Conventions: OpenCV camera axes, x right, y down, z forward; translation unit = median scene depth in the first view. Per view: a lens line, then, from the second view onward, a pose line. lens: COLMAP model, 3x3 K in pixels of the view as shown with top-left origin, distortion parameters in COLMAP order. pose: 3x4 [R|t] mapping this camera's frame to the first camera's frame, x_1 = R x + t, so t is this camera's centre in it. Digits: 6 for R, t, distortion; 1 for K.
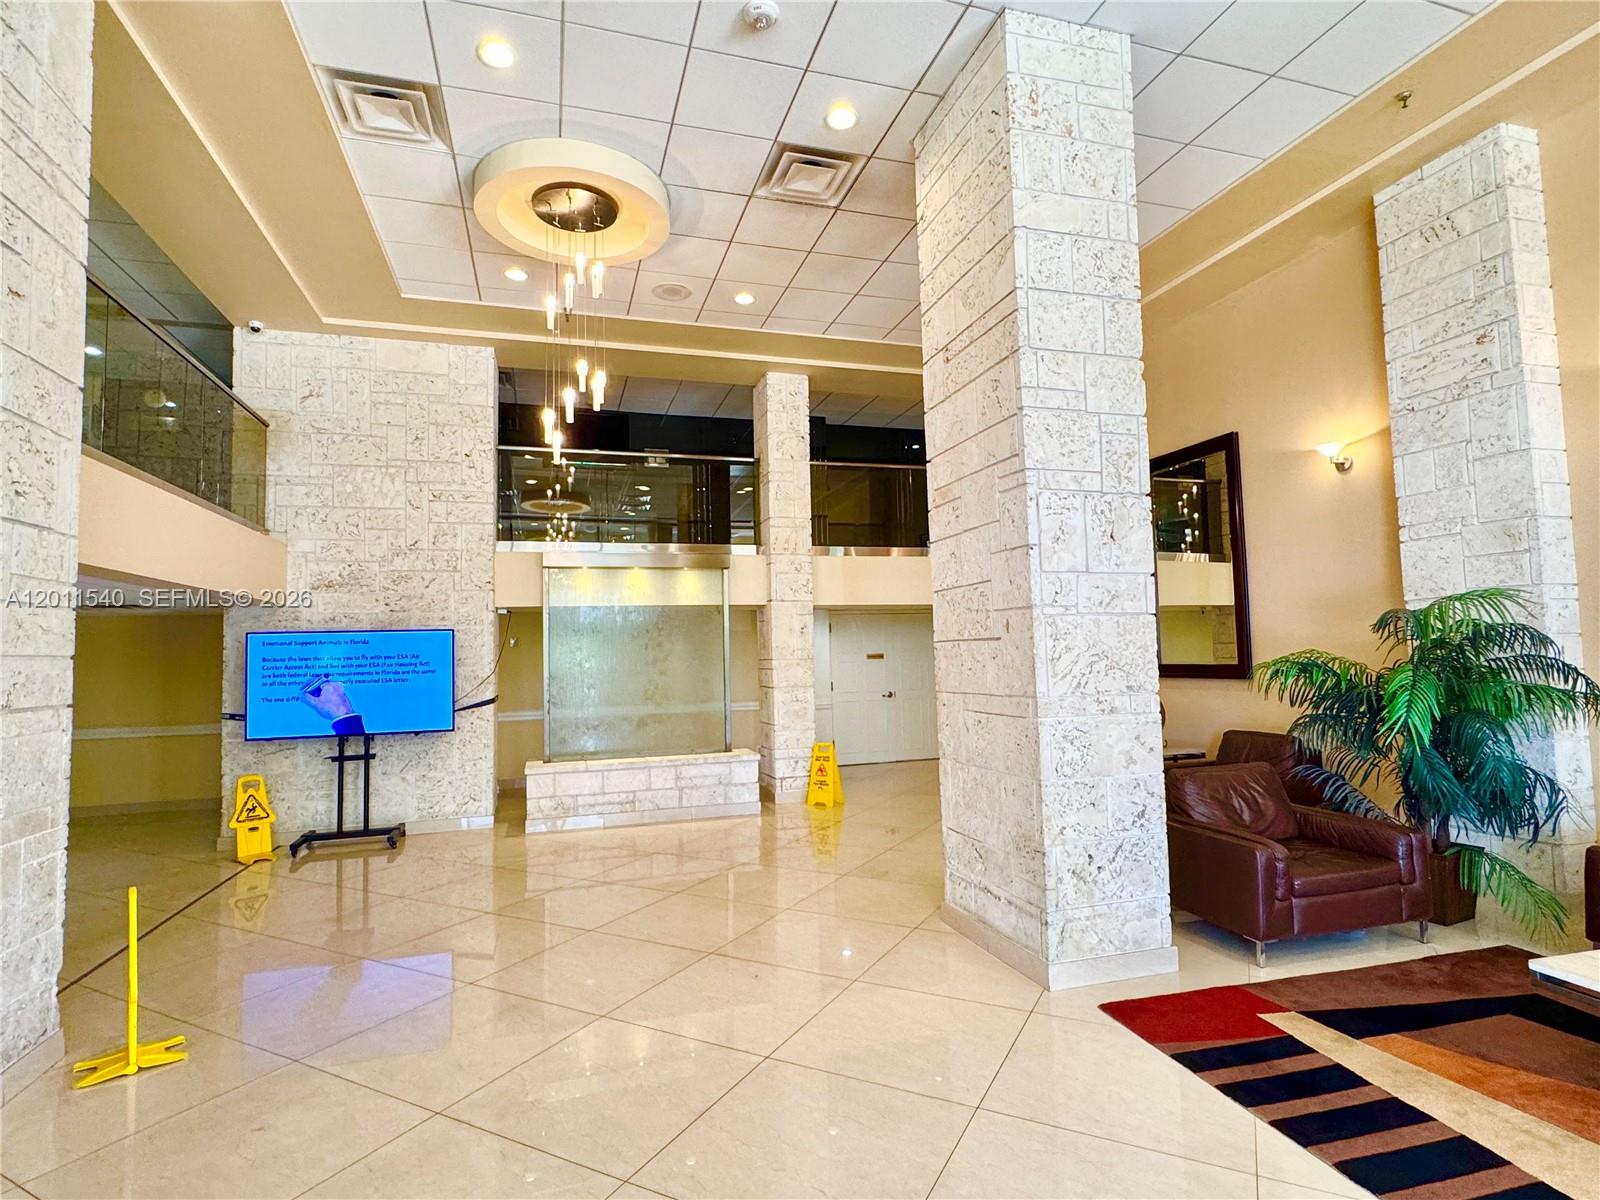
lens RADIAL K [[803.8, 0, 800.0], [0, 803.8, 600.0], [0, 0, 1]] dist [0.002921, 0.001172]
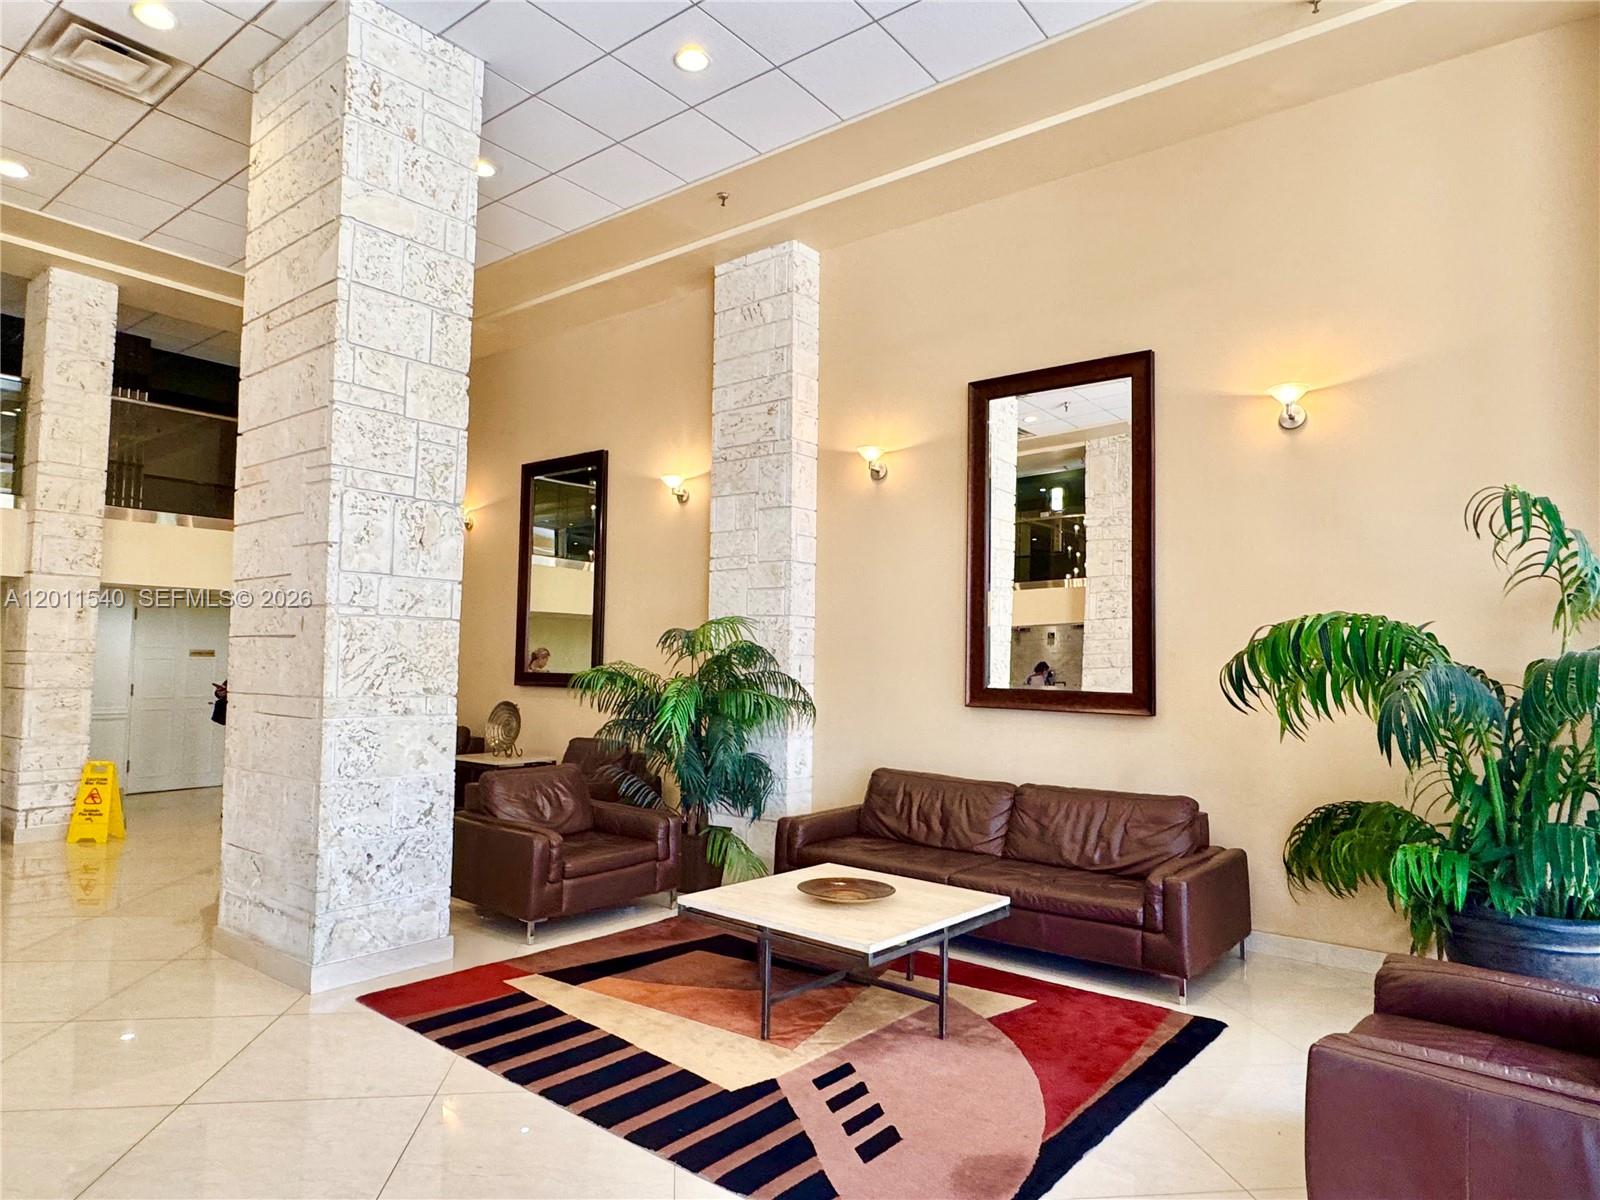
lens RADIAL K [[976.2, 0, 803.4], [0, 976.2, 602.5], [0, 0, 1]] dist [0.002494, 0.000046]
pose [[0.825473, 0.070784, 0.559985, 0.096288], [-0.073851, 0.997121, -0.017176, -0.016551], [-0.559589, -0.027177, 0.828325, -0.296804]]
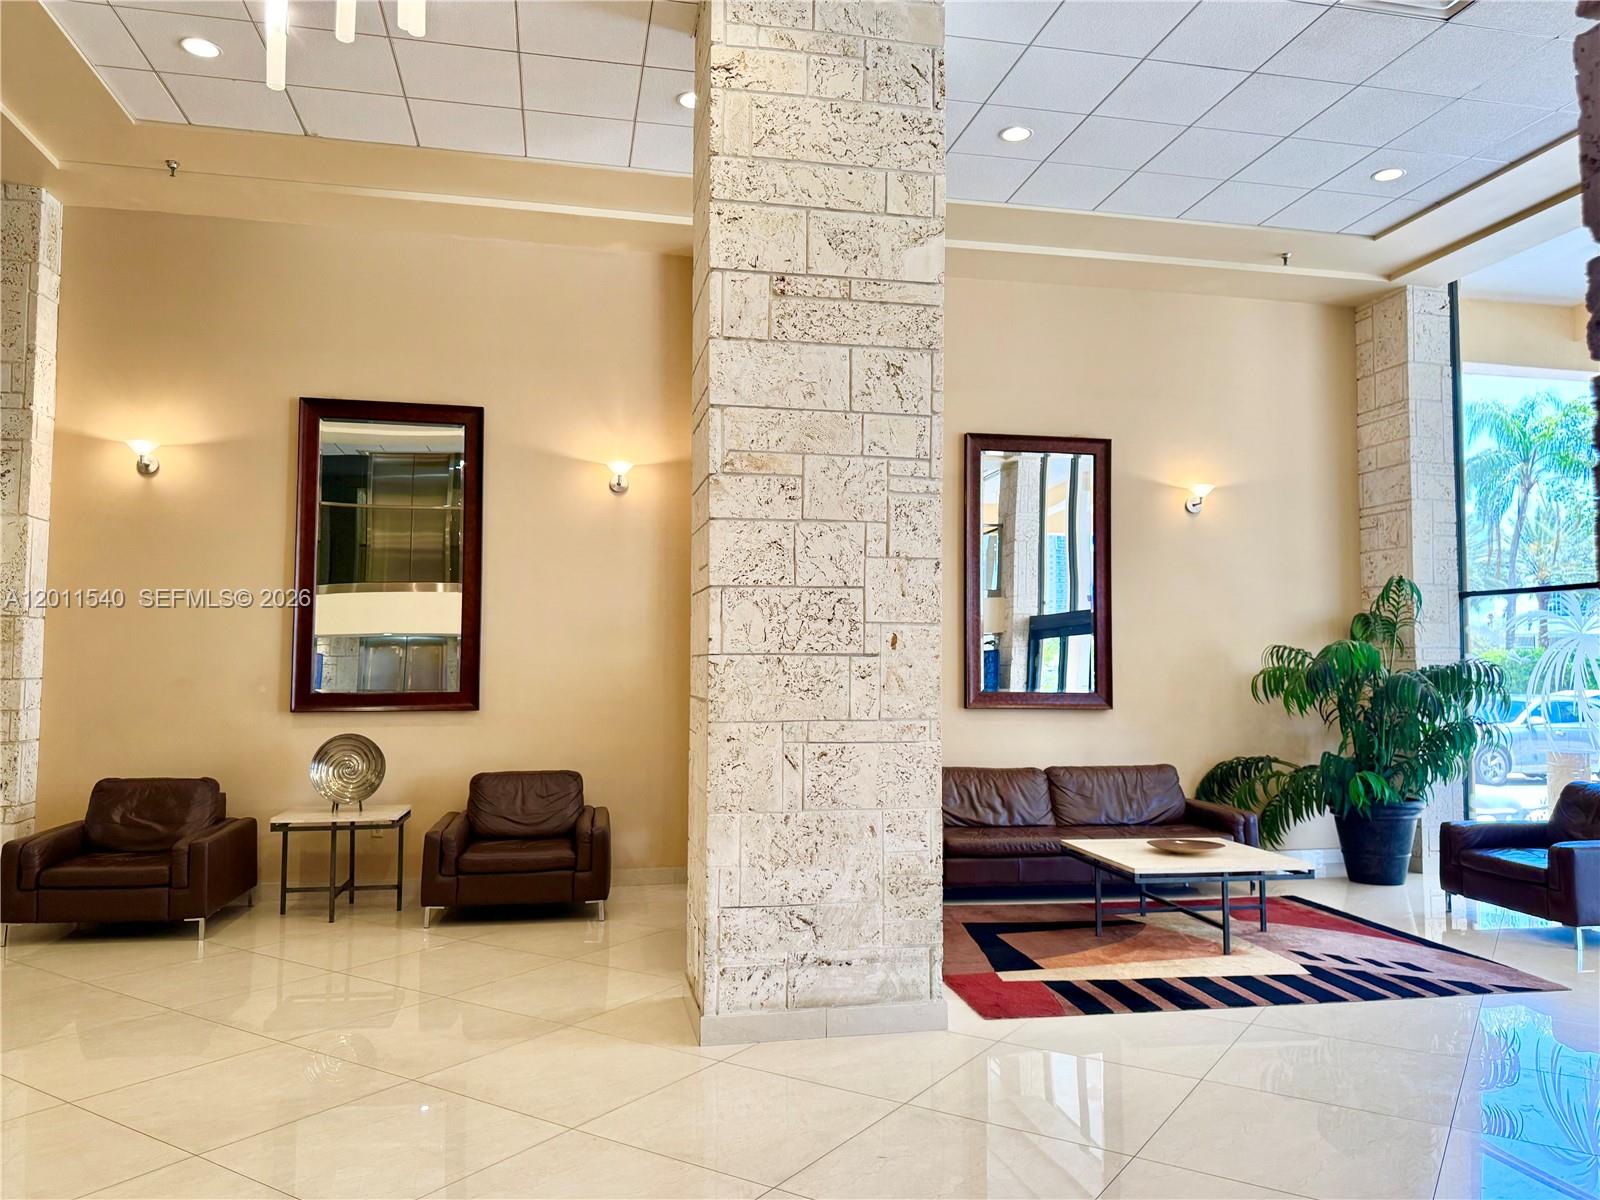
lens RADIAL K [[1158.0, 0, 800.0], [0, 1158.0, 600.0], [0, 0, 1]] dist [0.174200, -0.275481]
pose [[0.088371, 0.085777, 0.992387, -1.054723], [-0.068527, 0.994448, -0.079853, 0.097945], [-0.993728, -0.060948, 0.093759, 0.997771]]
